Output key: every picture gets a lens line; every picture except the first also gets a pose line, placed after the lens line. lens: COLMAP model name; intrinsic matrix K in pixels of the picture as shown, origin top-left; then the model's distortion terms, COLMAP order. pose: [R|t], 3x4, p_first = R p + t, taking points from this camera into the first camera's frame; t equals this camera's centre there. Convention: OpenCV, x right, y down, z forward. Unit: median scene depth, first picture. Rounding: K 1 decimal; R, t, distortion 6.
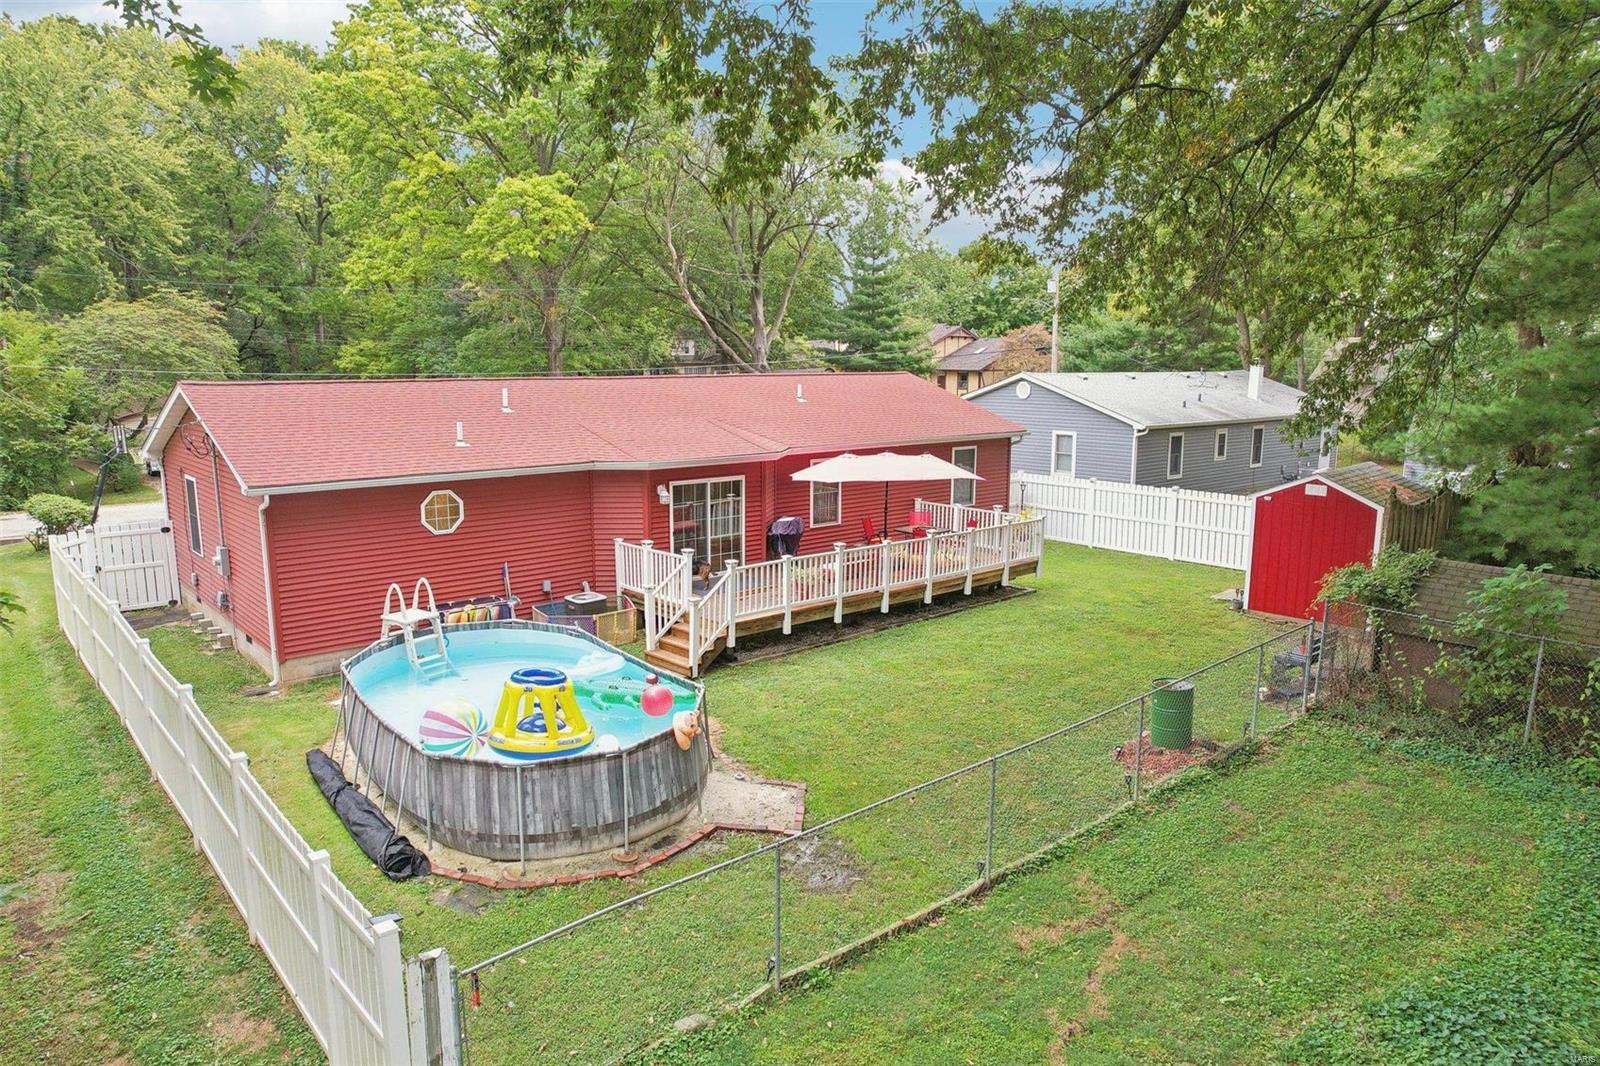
lens RADIAL K [[1049.9, 0, 805.2], [0, 1049.9, 538.2], [0, 0, 1]] dist [-0.063338, 0.054077]
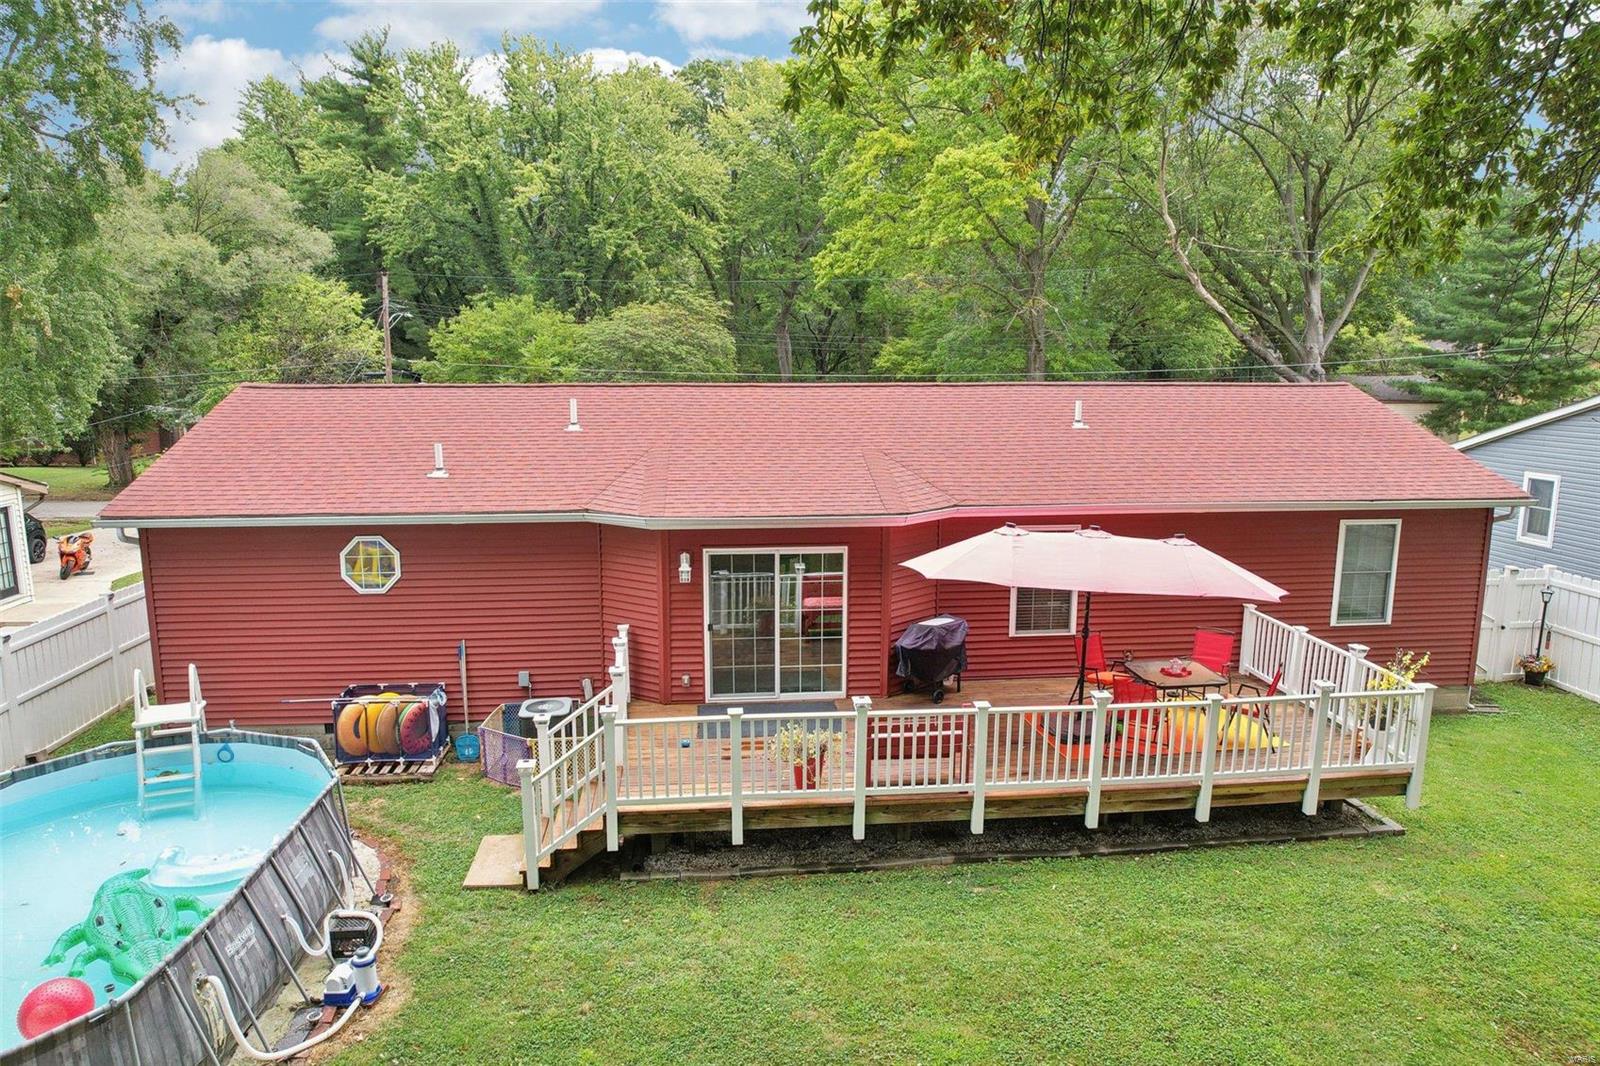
lens RADIAL K [[1049.9, 0, 805.2], [0, 1049.9, 538.2], [0, 0, 1]] dist [-0.063338, 0.054077]
pose [[0.818284, 0.097655, -0.566458, 0.262326], [-0.097956, 0.994739, 0.029985, -0.077763], [0.566406, 0.030952, 0.823545, 0.453314]]
